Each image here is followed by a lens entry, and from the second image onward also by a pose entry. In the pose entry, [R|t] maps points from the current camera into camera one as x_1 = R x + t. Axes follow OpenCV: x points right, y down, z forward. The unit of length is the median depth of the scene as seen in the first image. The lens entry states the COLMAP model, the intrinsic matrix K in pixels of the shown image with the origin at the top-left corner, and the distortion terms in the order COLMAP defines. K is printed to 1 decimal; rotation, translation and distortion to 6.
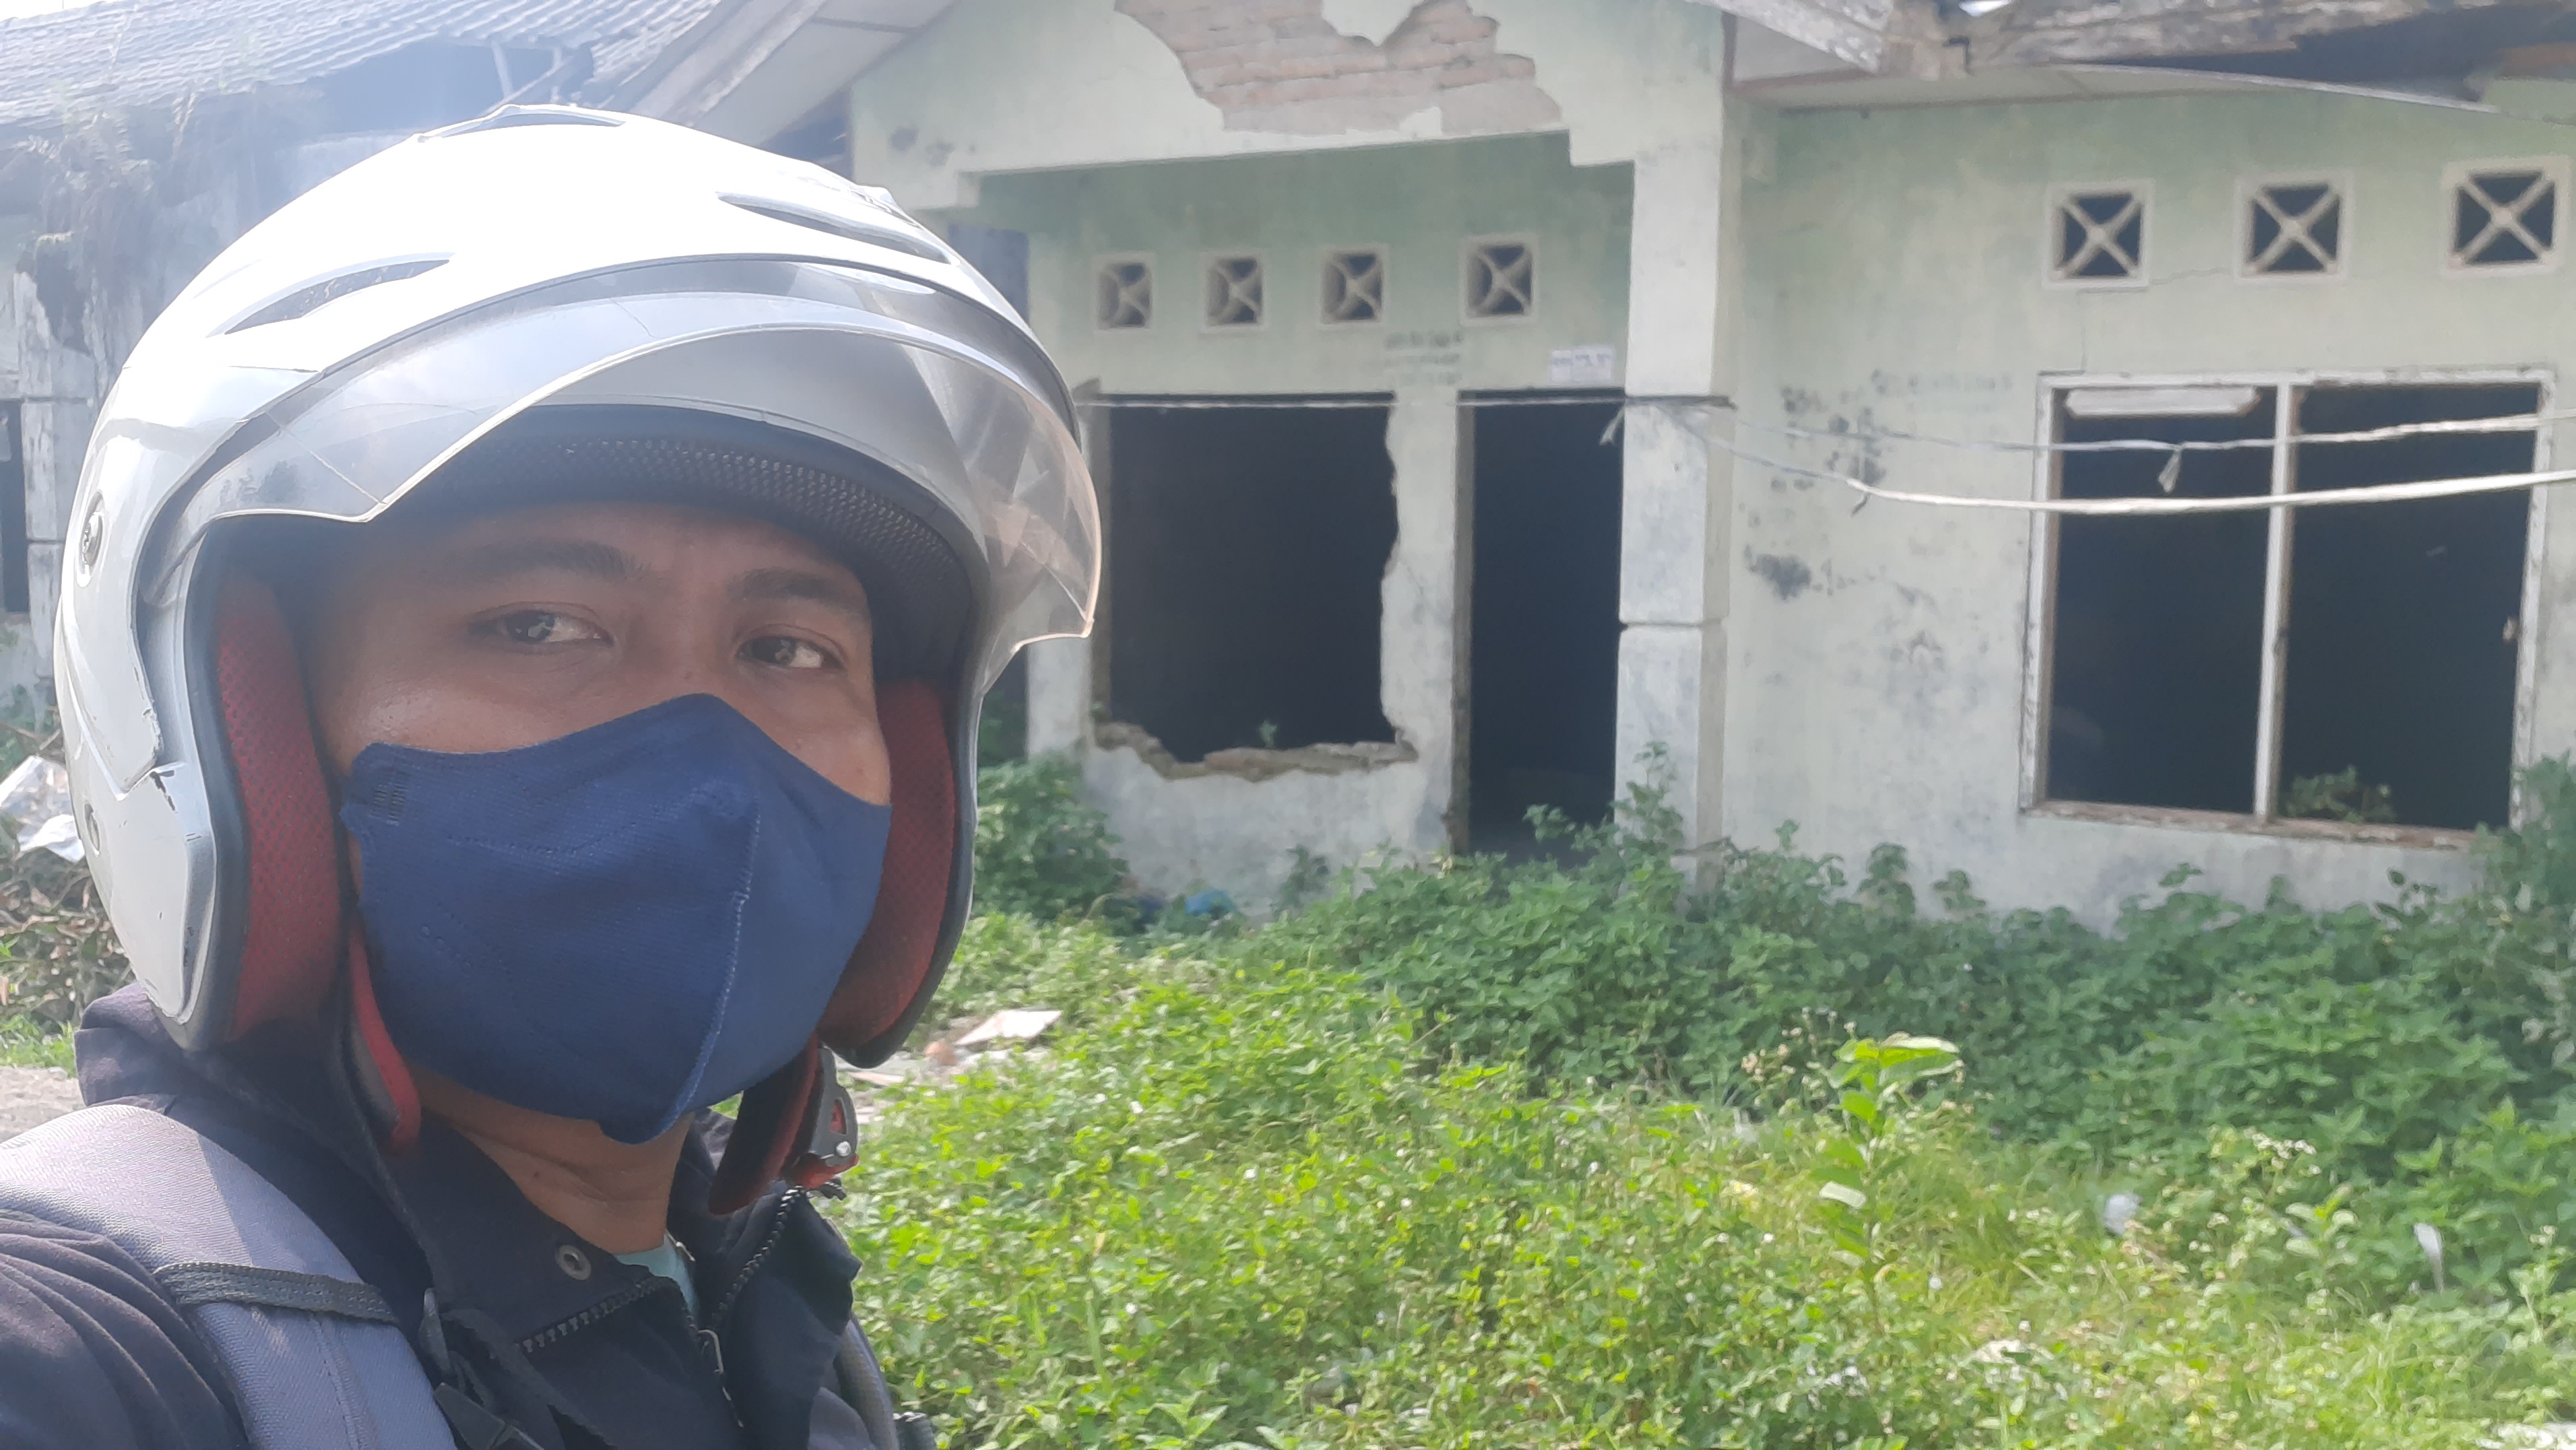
lens RADIAL K [[2313.5, 0, 1288.0], [0, 2313.5, 725.0], [0, 0, 1]] dist [0.143151, -0.348434]
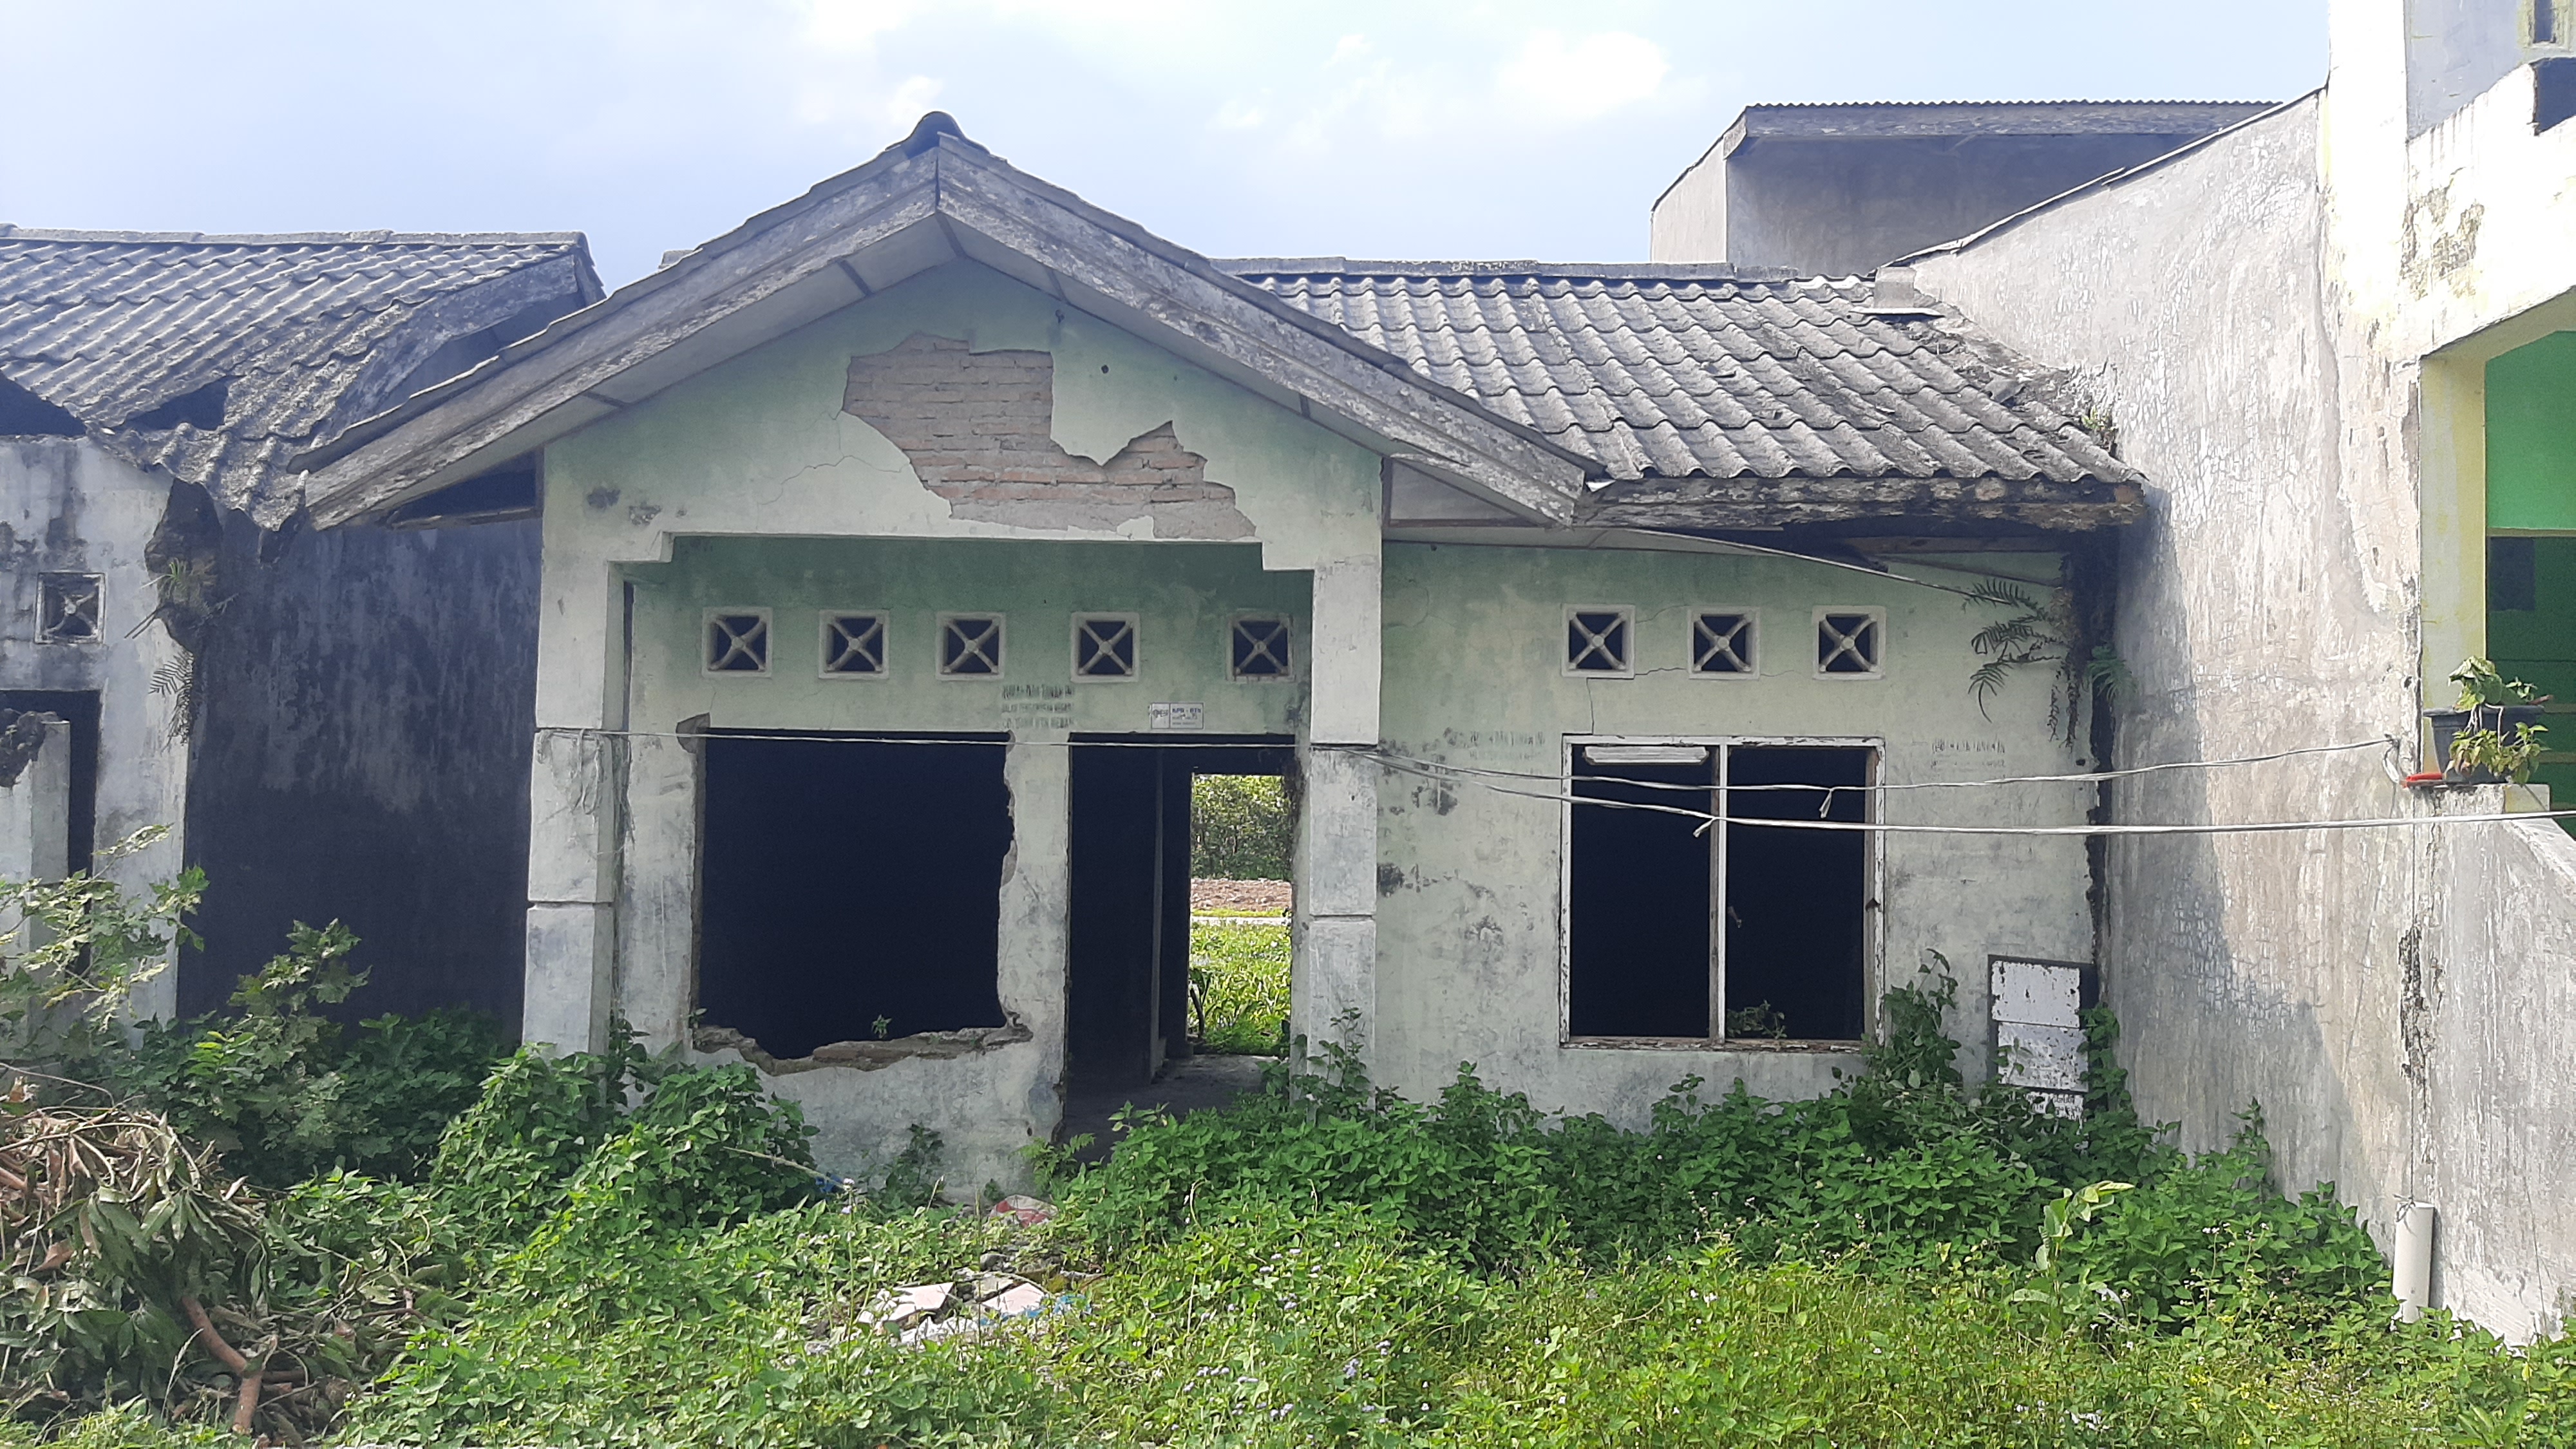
lens RADIAL K [[1957.1, 0, 1240.2], [0, 1957.1, 738.8], [0, 0, 1]] dist [0.206934, -0.629364]
pose [[0.853829, 0.016778, 0.520282, -0.452543], [0.053648, 0.991322, -0.120010, -0.012713], [-0.517781, 0.130380, 0.845520, 0.082333]]
